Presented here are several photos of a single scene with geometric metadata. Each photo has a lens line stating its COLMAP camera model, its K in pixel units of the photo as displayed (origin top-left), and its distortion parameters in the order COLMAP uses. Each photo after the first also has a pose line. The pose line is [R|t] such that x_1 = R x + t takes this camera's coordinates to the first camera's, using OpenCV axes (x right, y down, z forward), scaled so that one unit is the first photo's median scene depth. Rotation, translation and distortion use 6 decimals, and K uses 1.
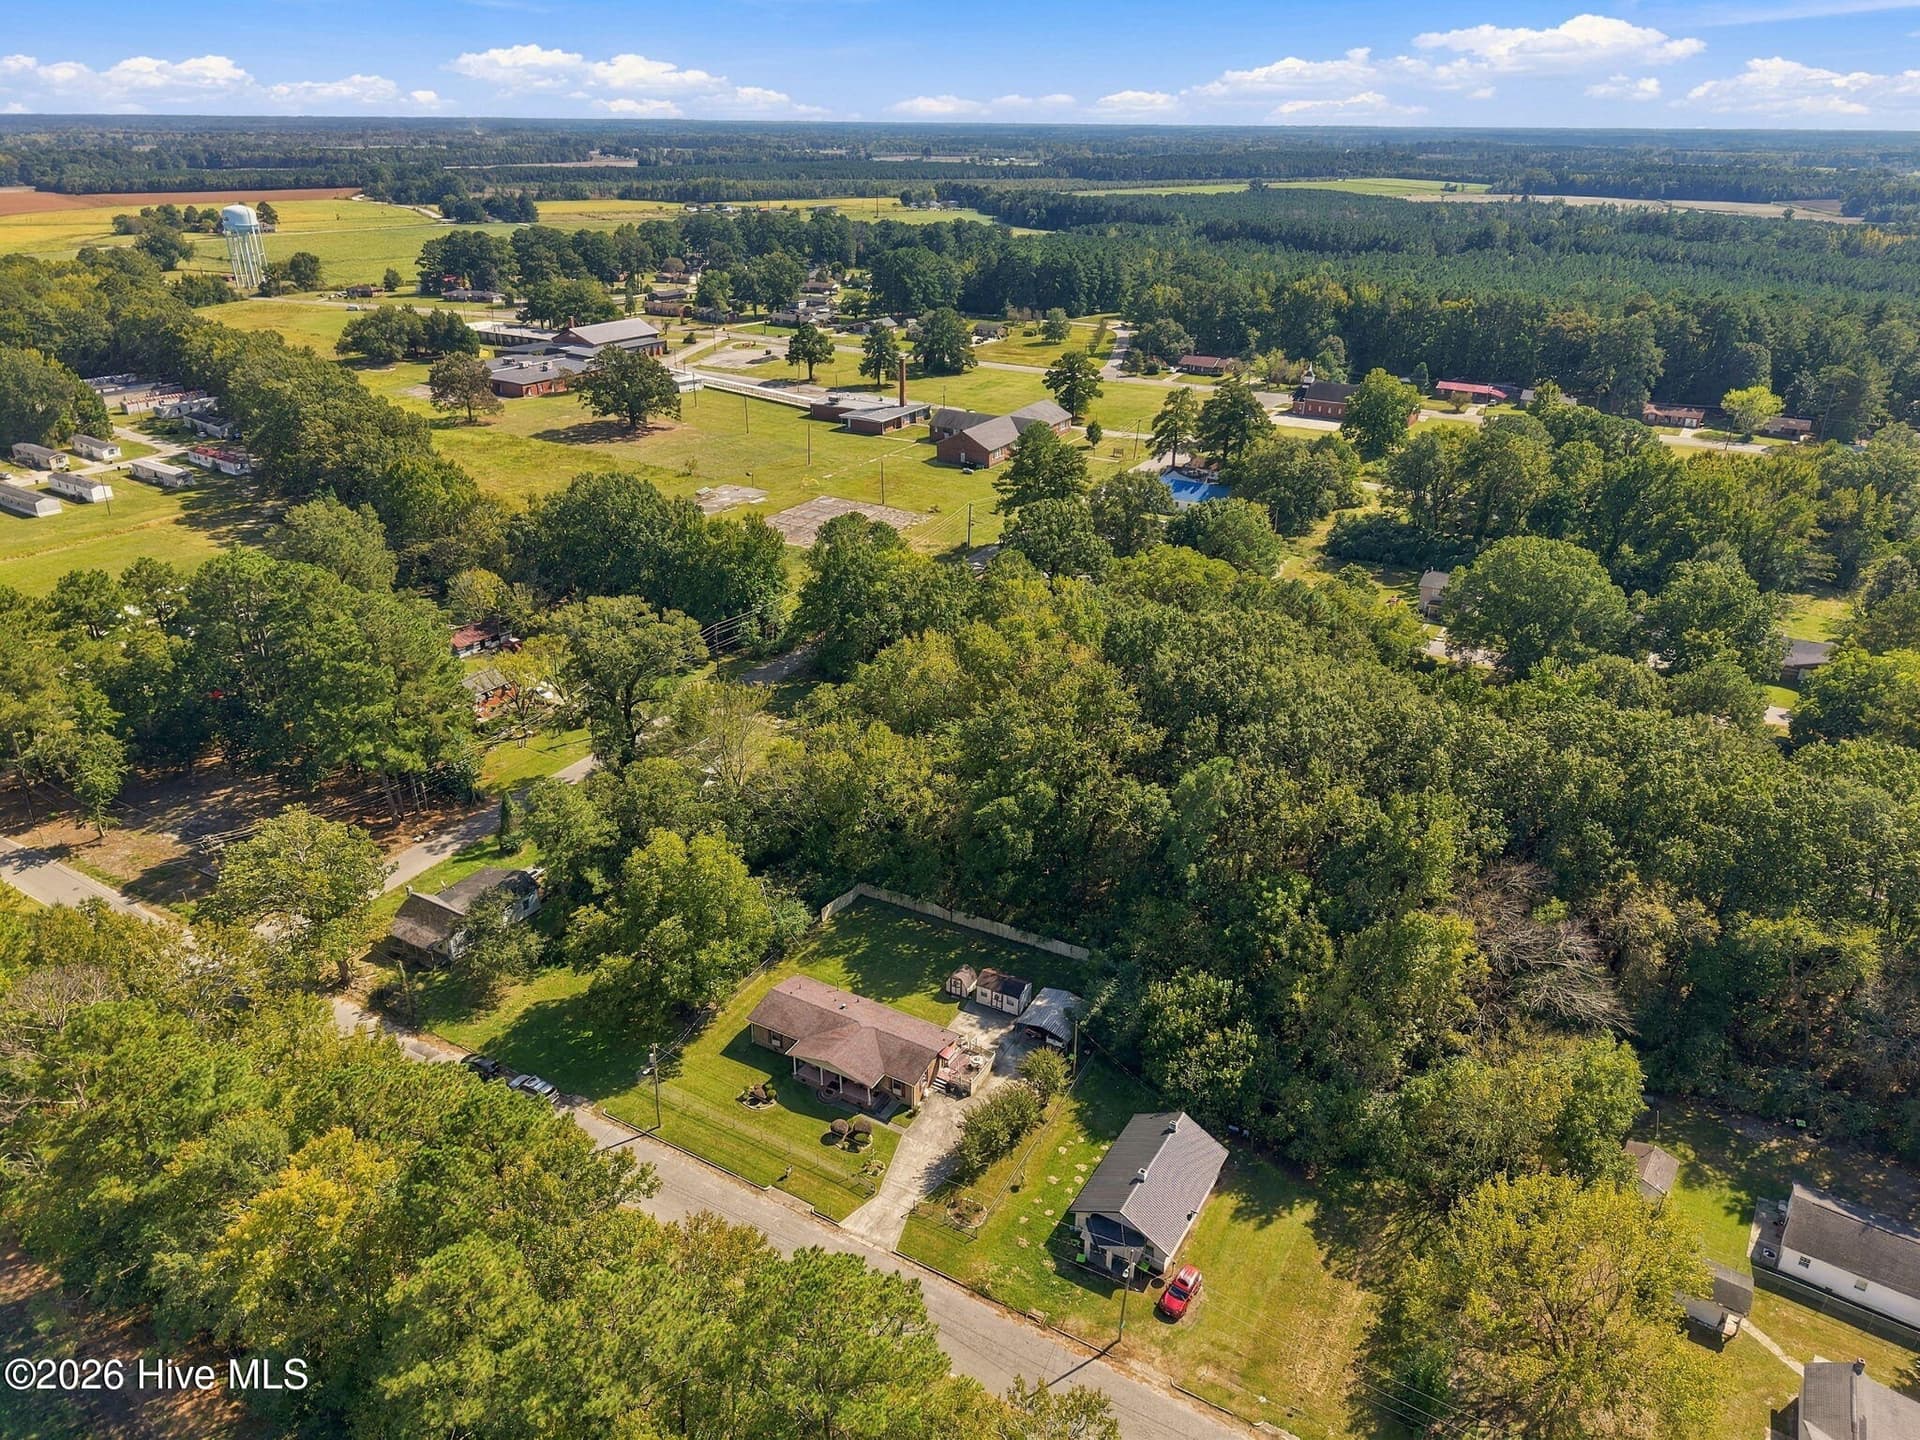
lens RADIAL K [[1268.0, 0, 960.0], [0, 1268.0, 720.0], [0, 0, 1]] dist [0.044635, -0.055721]
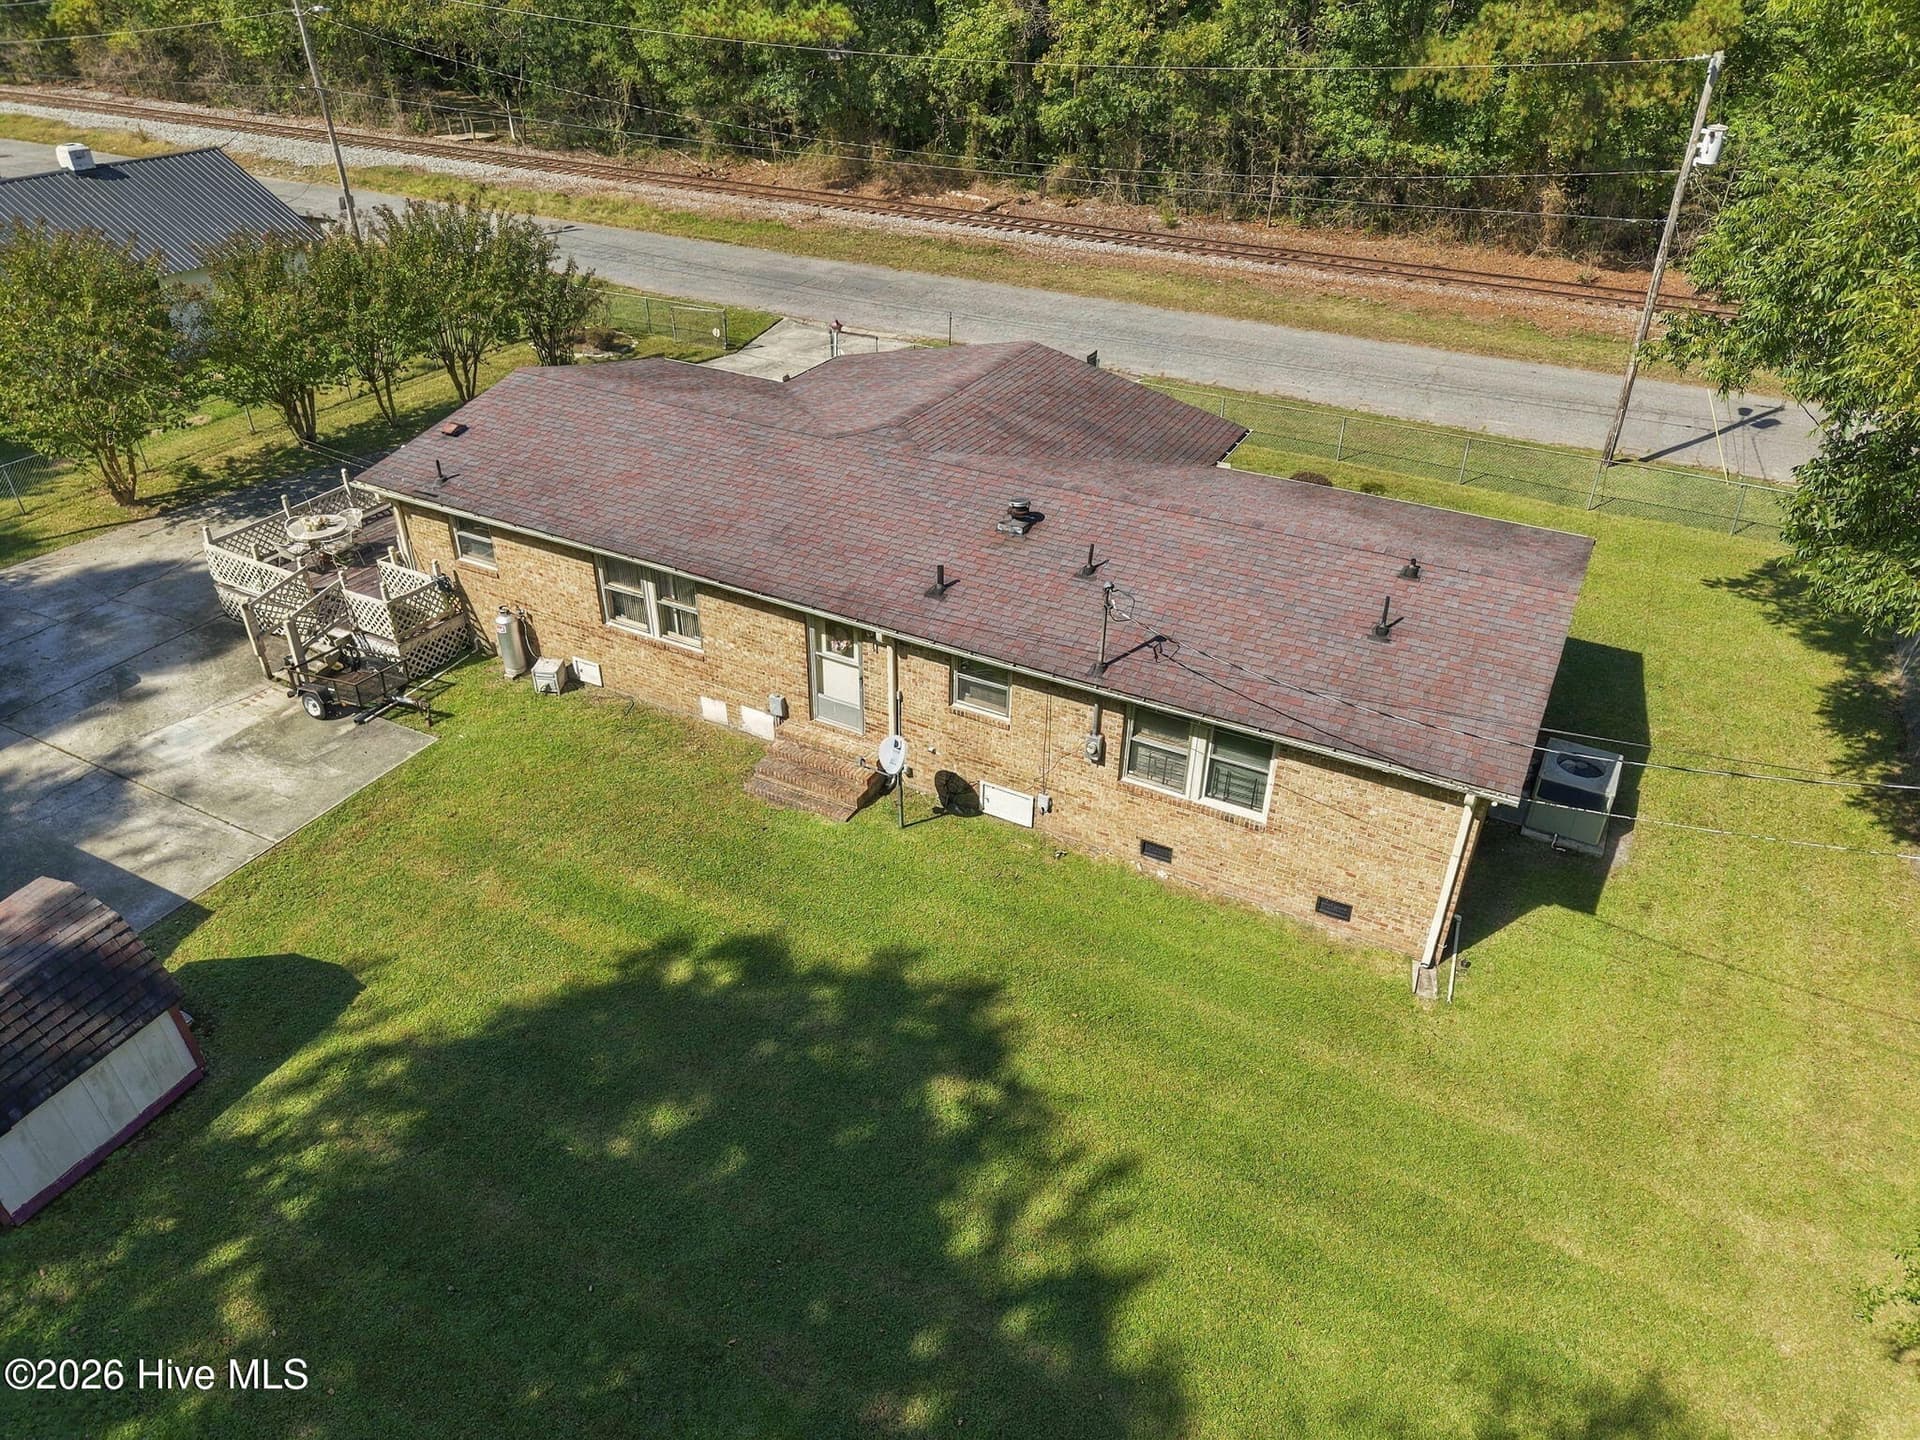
lens RADIAL K [[1286.3, 0, 983.7], [0, 1286.3, 716.0], [0, 0, 1]] dist [-0.003764, -0.003032]
pose [[-0.998737, -0.011548, -0.048890, -0.069625], [-0.047840, 0.515605, 0.855490, 0.091182], [0.015329, 0.856749, -0.515506, 0.968010]]
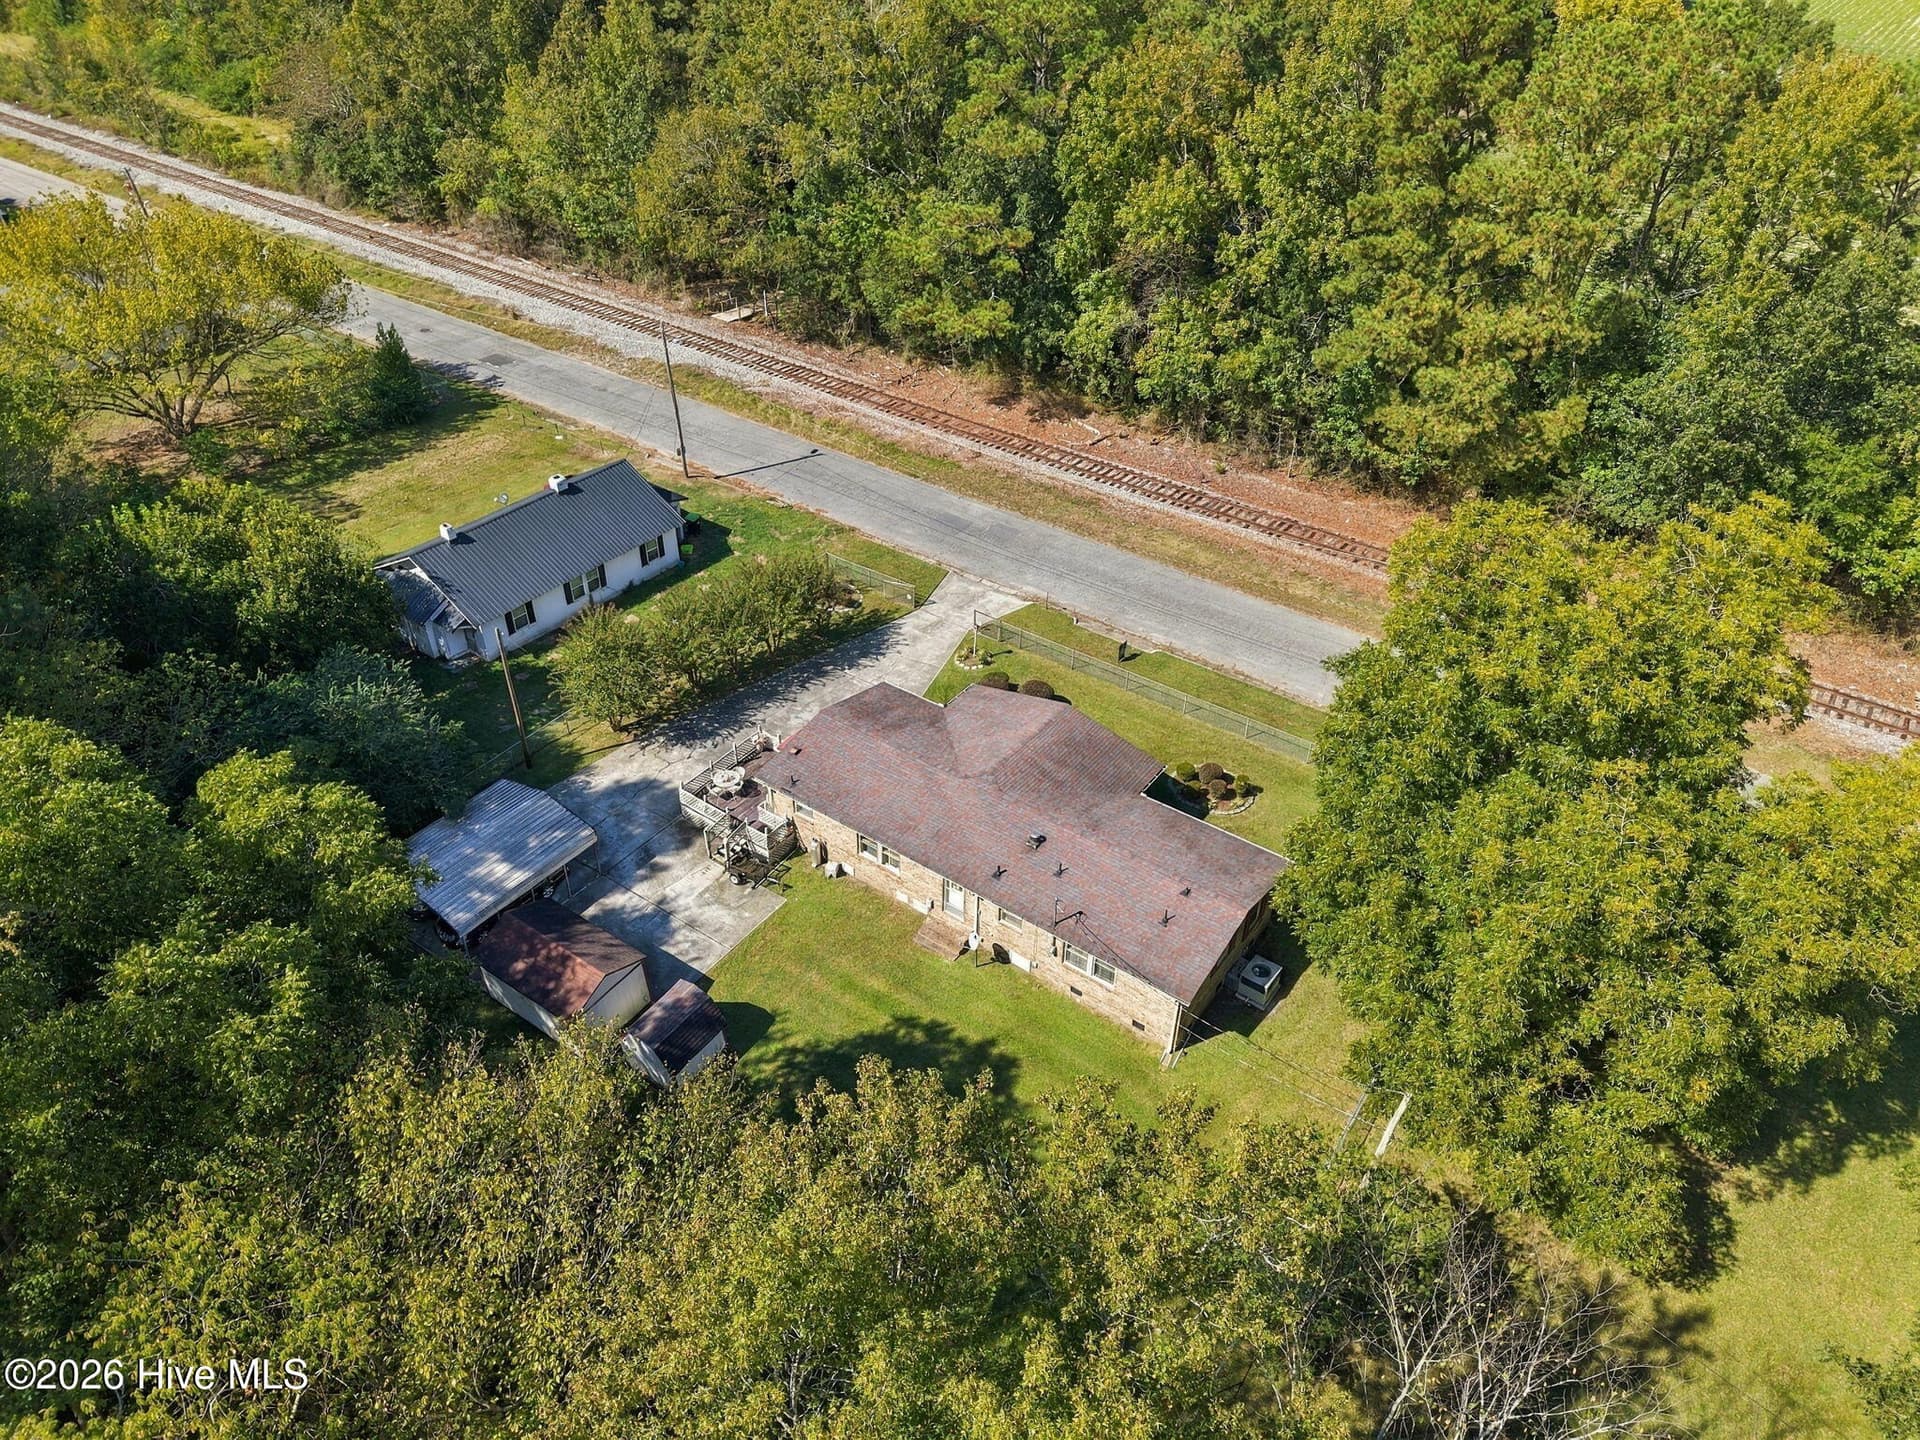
lens RADIAL K [[1268.0, 0, 960.0], [0, 1268.0, 720.0], [0, 0, 1]] dist [0.044635, -0.055721]
pose [[-0.993010, -0.089055, 0.077461, -0.083414], [0.029764, 0.446136, 0.894470, -0.109342], [-0.114215, 0.890523, -0.440367, 0.996594]]
